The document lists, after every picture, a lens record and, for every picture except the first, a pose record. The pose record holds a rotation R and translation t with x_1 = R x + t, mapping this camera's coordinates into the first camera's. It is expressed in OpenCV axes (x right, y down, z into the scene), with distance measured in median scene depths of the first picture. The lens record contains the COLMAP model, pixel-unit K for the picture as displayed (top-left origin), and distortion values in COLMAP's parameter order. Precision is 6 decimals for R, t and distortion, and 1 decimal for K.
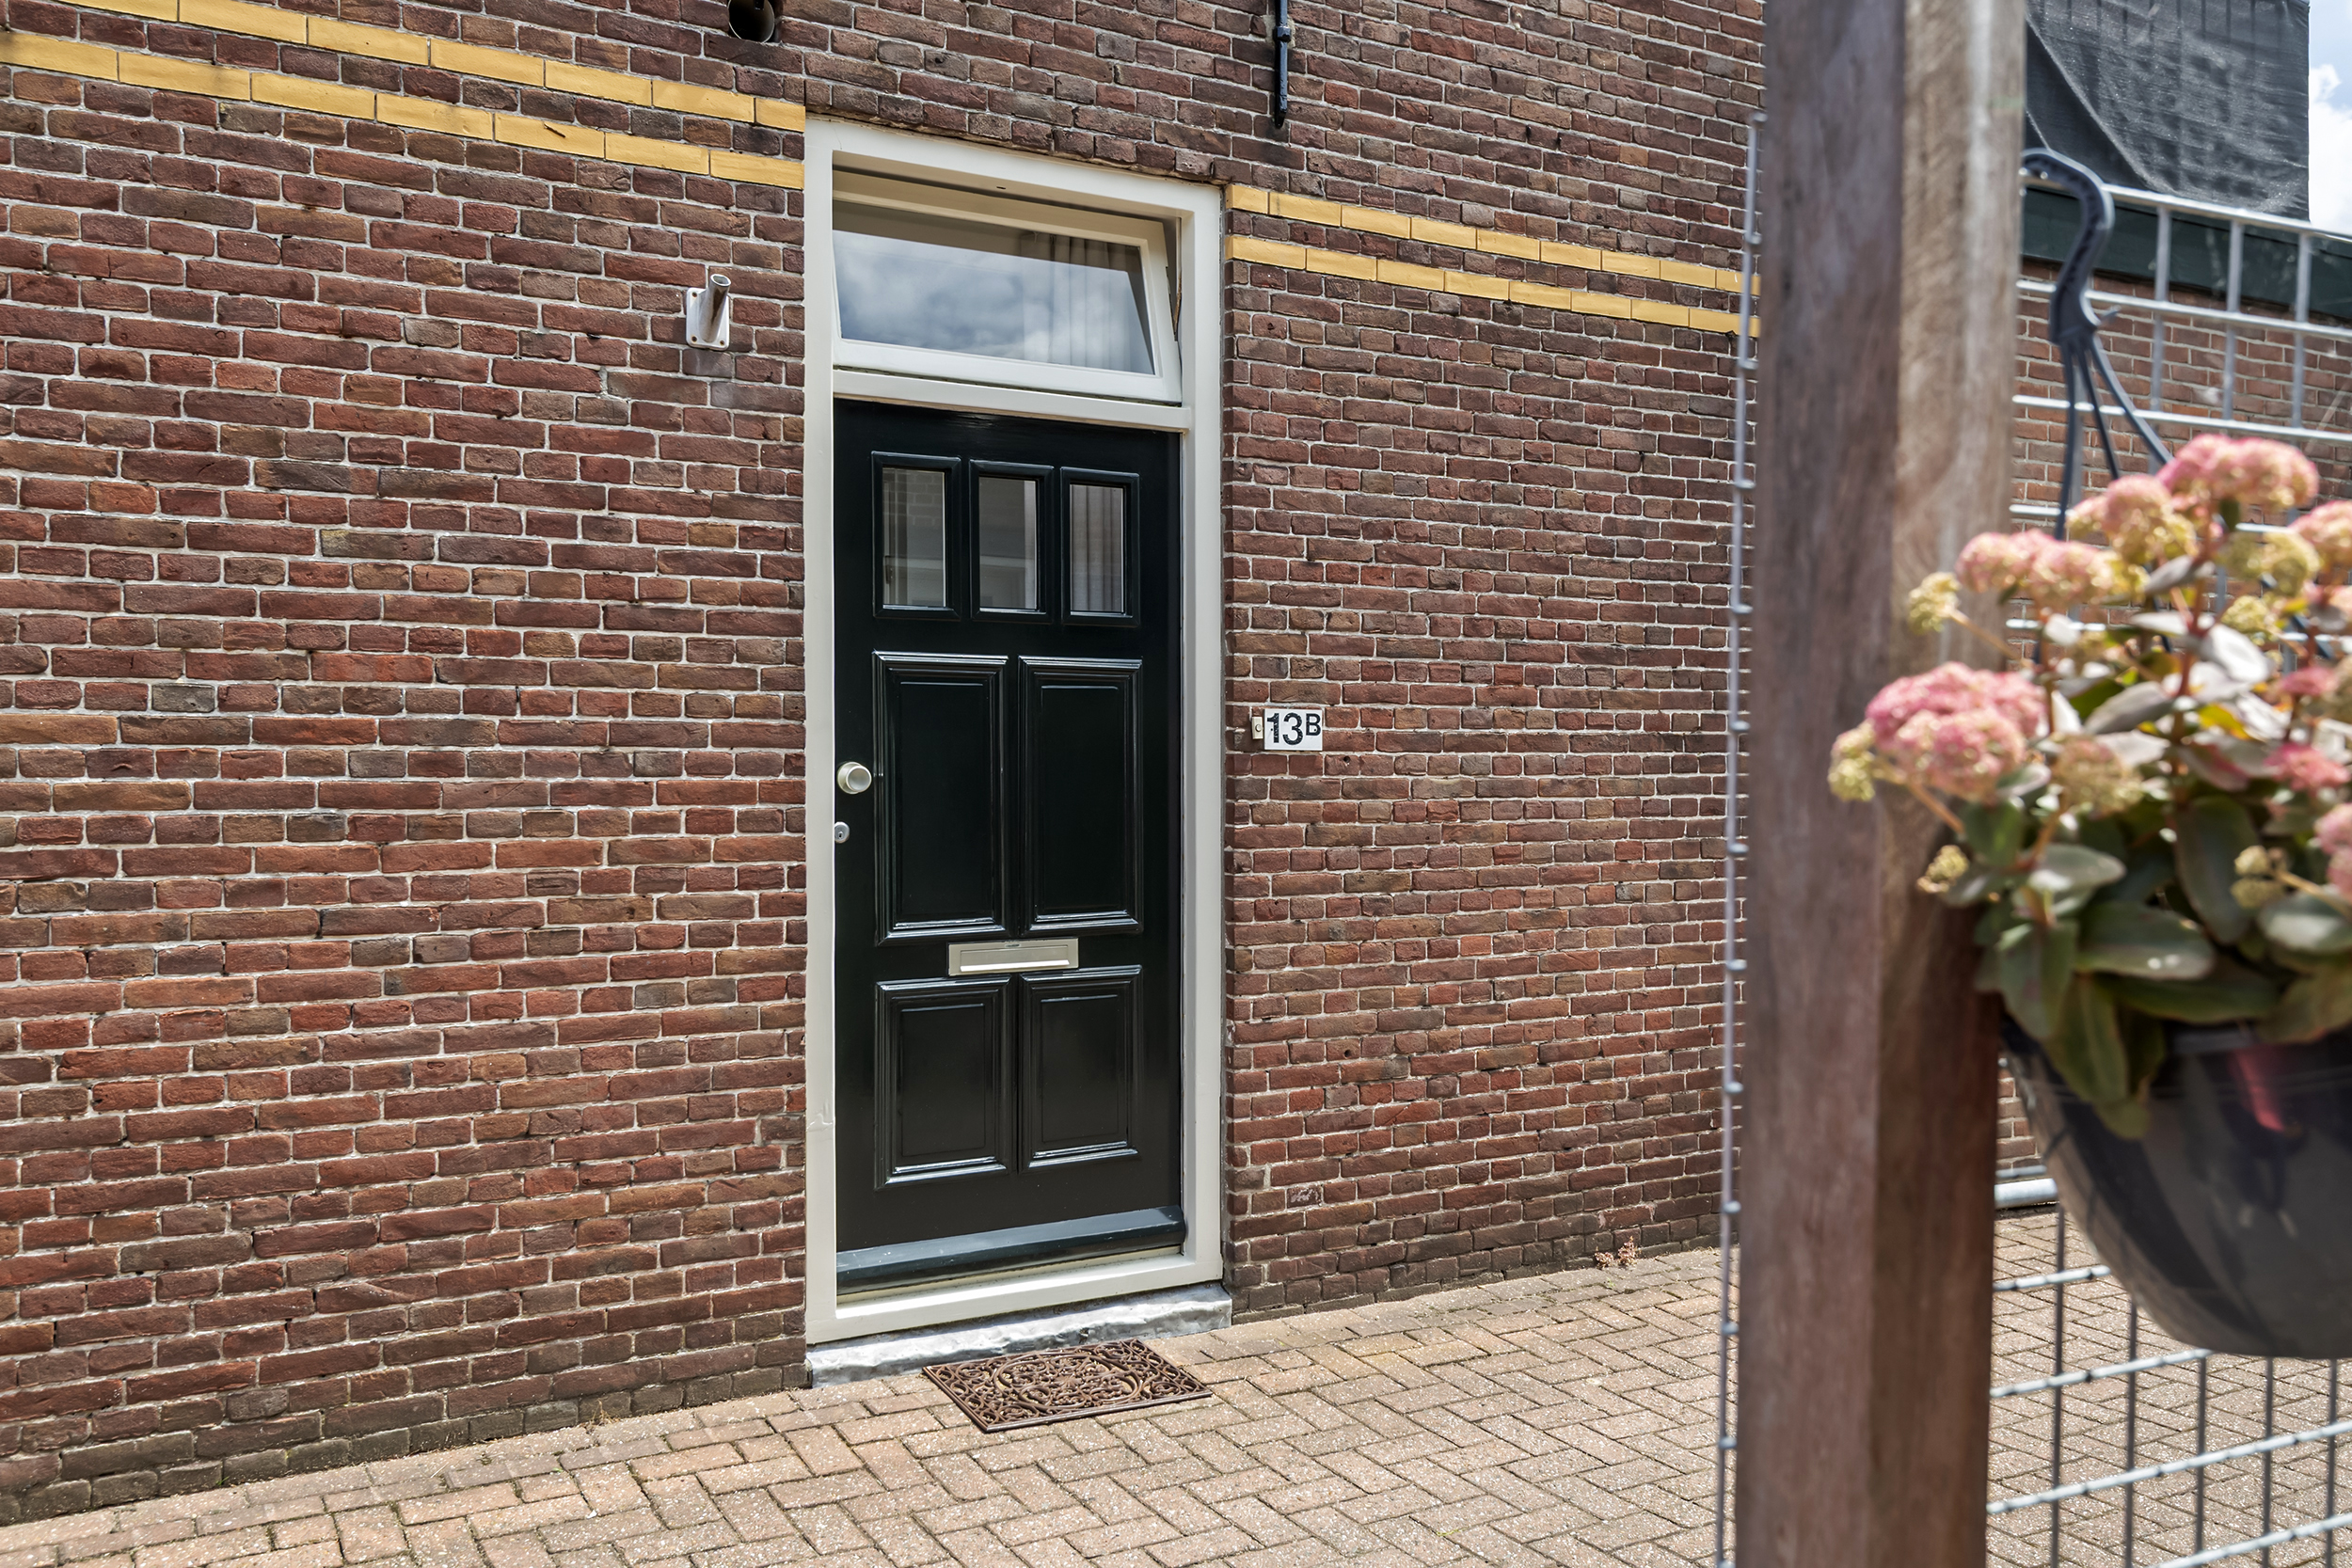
lens RADIAL K [[1690.9, 0, 1176.0], [0, 1690.9, 781.1], [0, 0, 1]] dist [-0.002881, -0.000545]
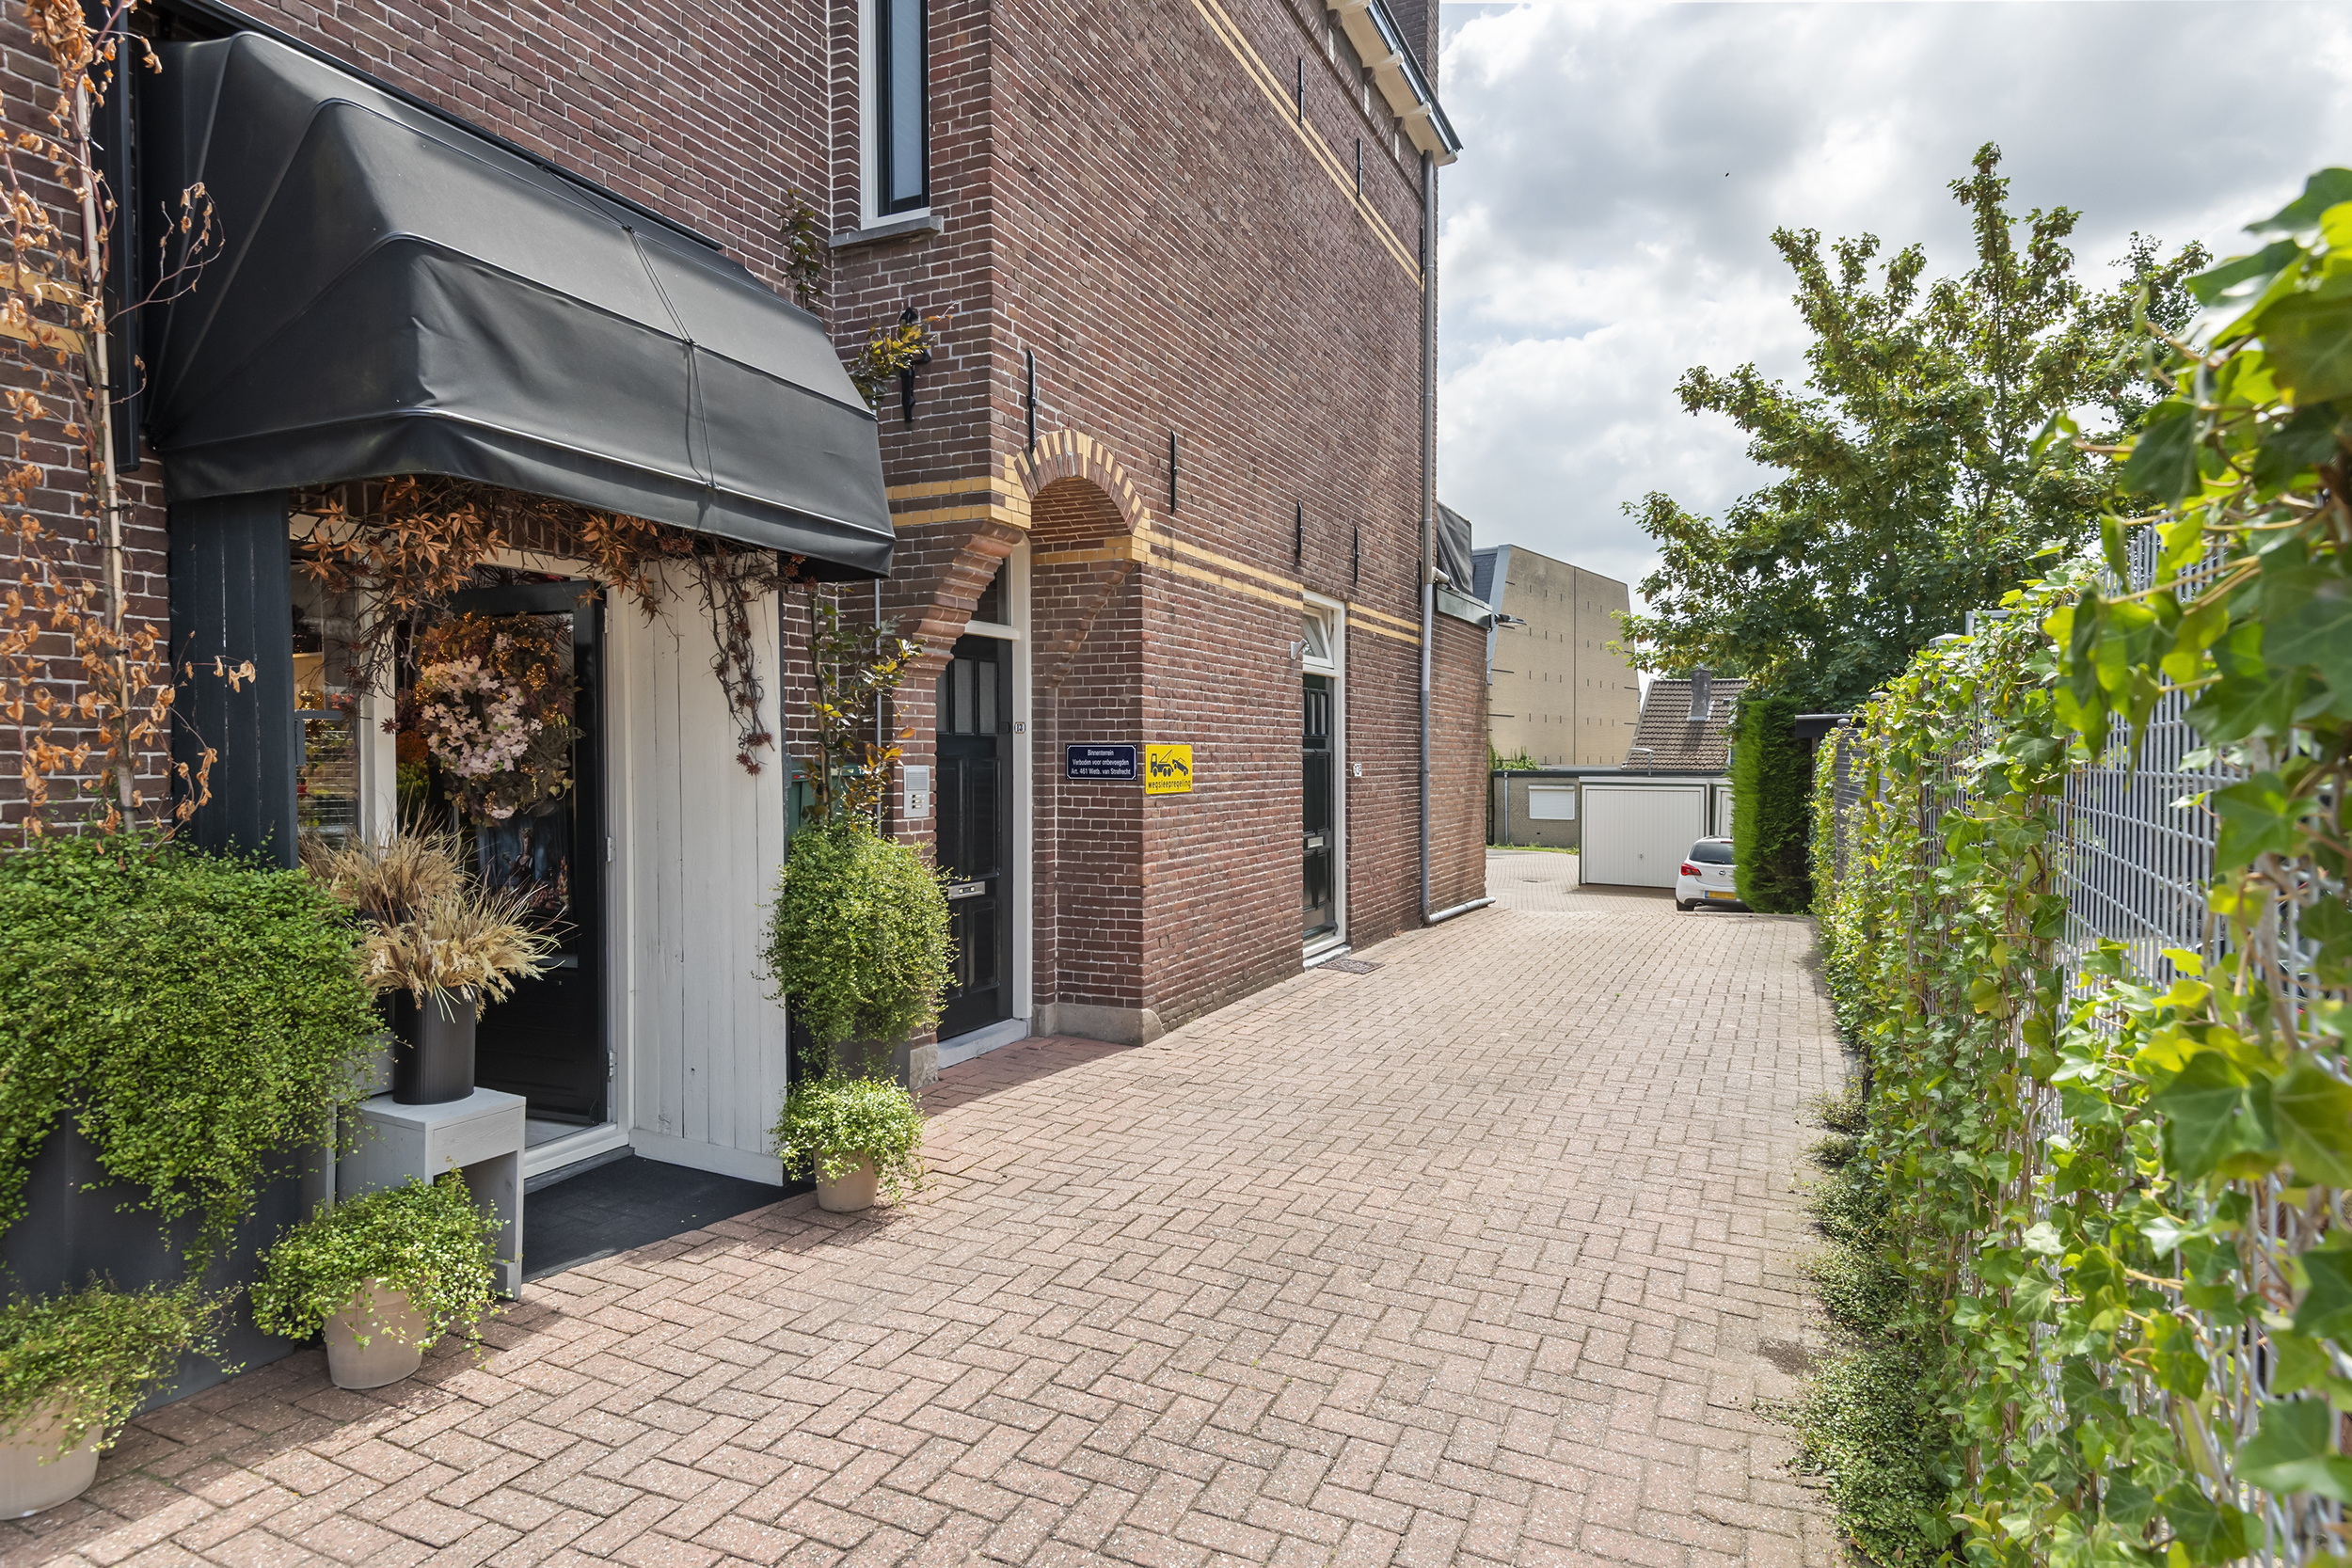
lens RADIAL K [[1339.8, 0, 1169.3], [0, 1339.8, 780.7], [0, 0, 1]] dist [0.005306, 0.000214]
pose [[0.789581, -0.016162, 0.613434, -1.808372], [0.014176, 0.999867, 0.008098, -0.036145], [-0.613483, 0.002302, 0.789705, -0.810445]]
